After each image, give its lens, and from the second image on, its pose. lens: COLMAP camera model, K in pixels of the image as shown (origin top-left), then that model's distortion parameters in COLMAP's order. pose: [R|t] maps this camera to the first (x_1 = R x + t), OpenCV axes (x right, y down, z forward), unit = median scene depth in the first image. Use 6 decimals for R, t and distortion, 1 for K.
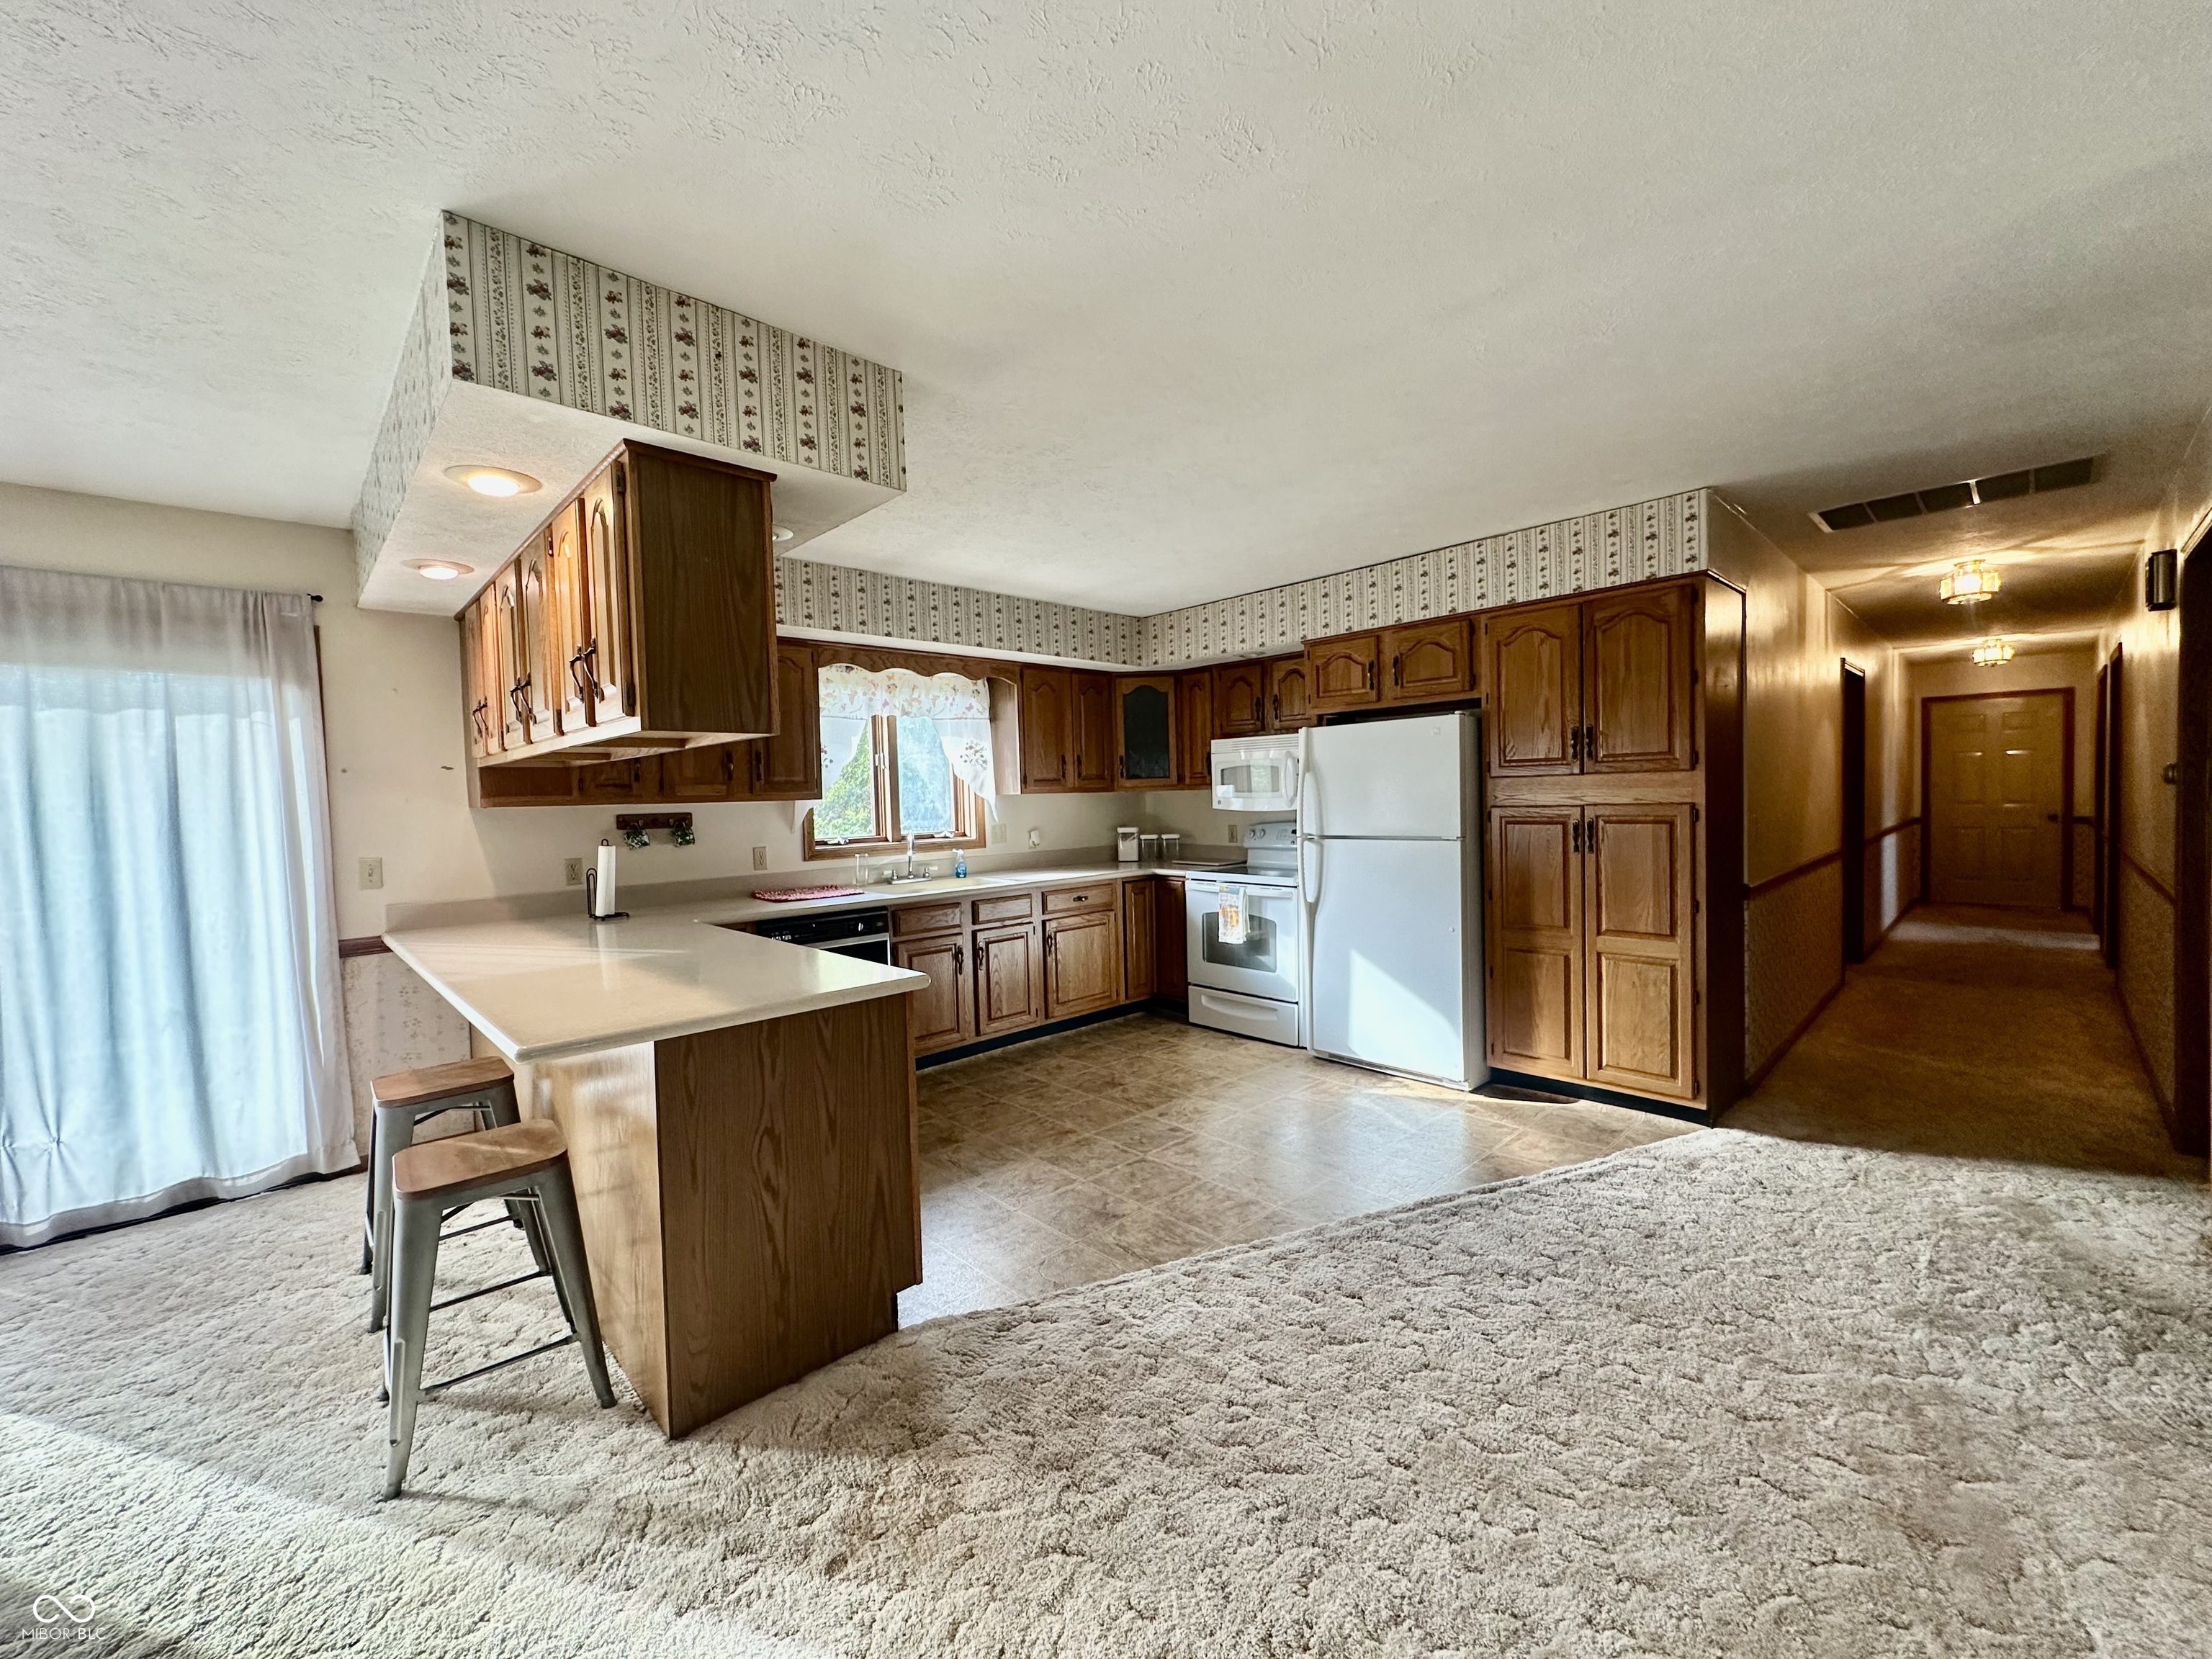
lens RADIAL K [[878.8, 0, 1106.0], [0, 878.8, 829.5], [0, 0, 1]] dist [-0.000862, 0.000116]
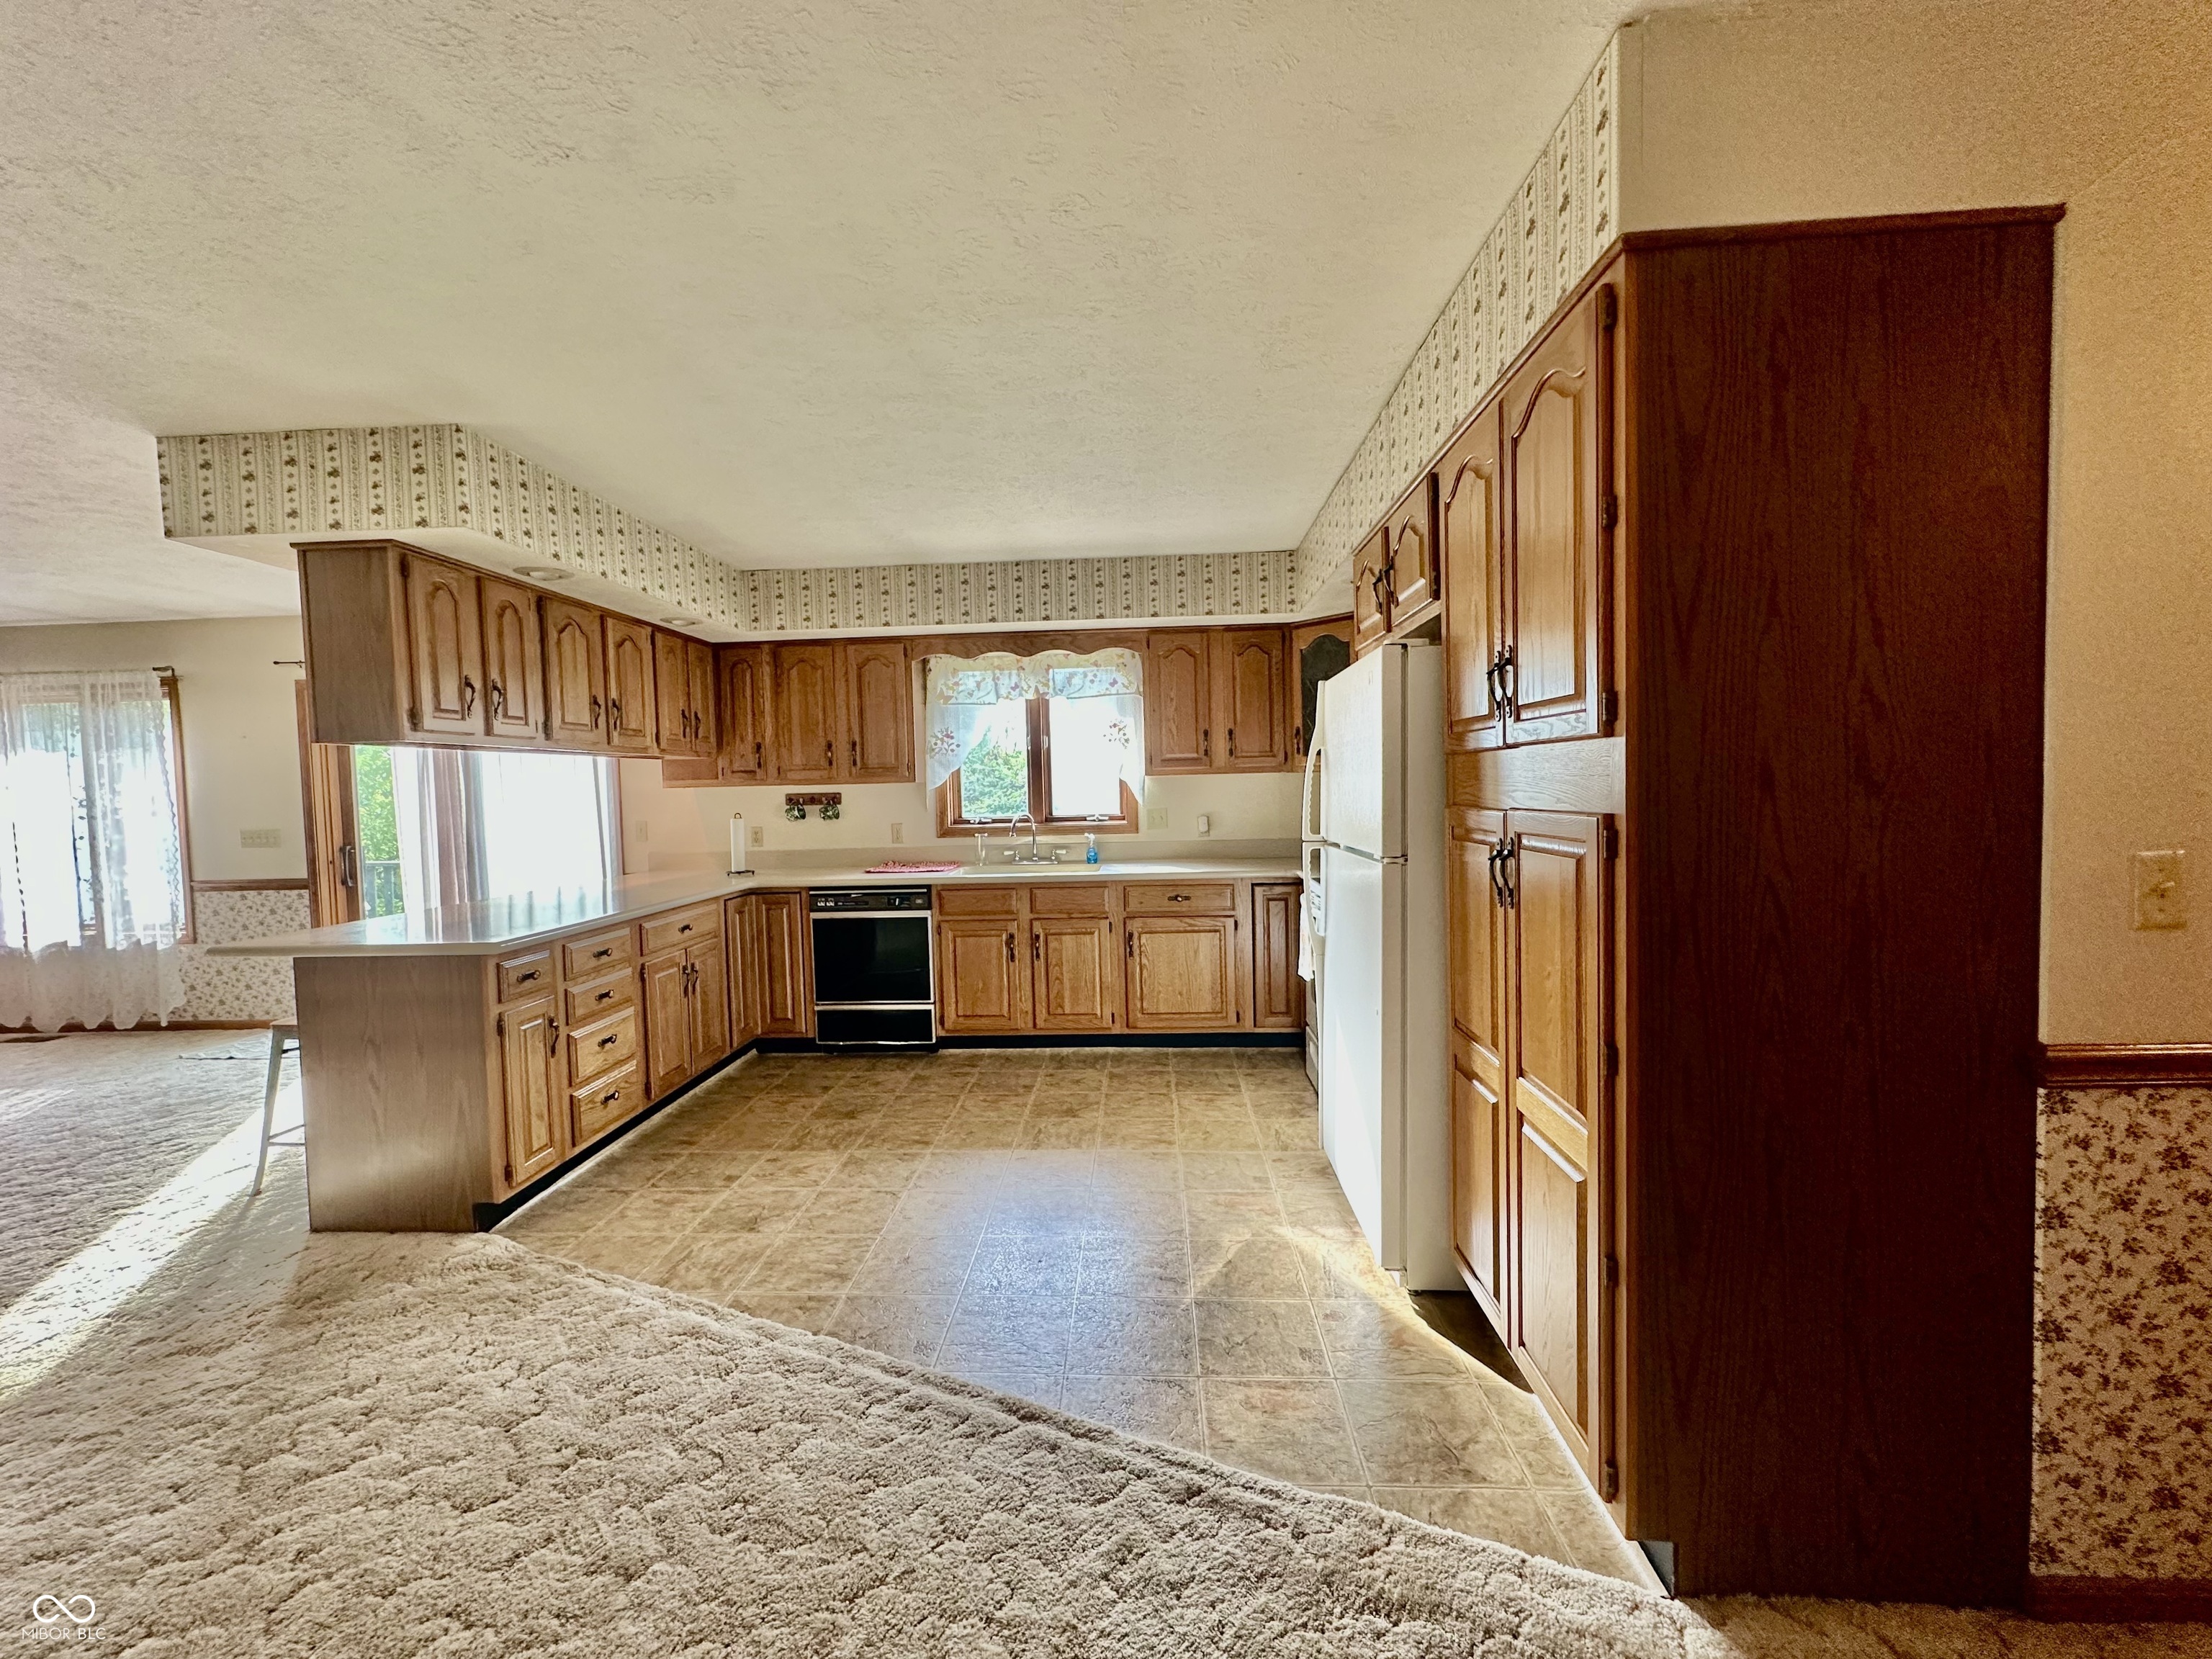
lens RADIAL K [[878.8, 0, 1106.0], [0, 878.8, 829.5], [0, 0, 1]] dist [-0.000862, 0.000116]
pose [[0.690054, 0.045750, -0.722311, 0.597971], [-0.021729, 0.998860, 0.042508, -0.025699], [0.723432, -0.013638, 0.690261, 0.397511]]
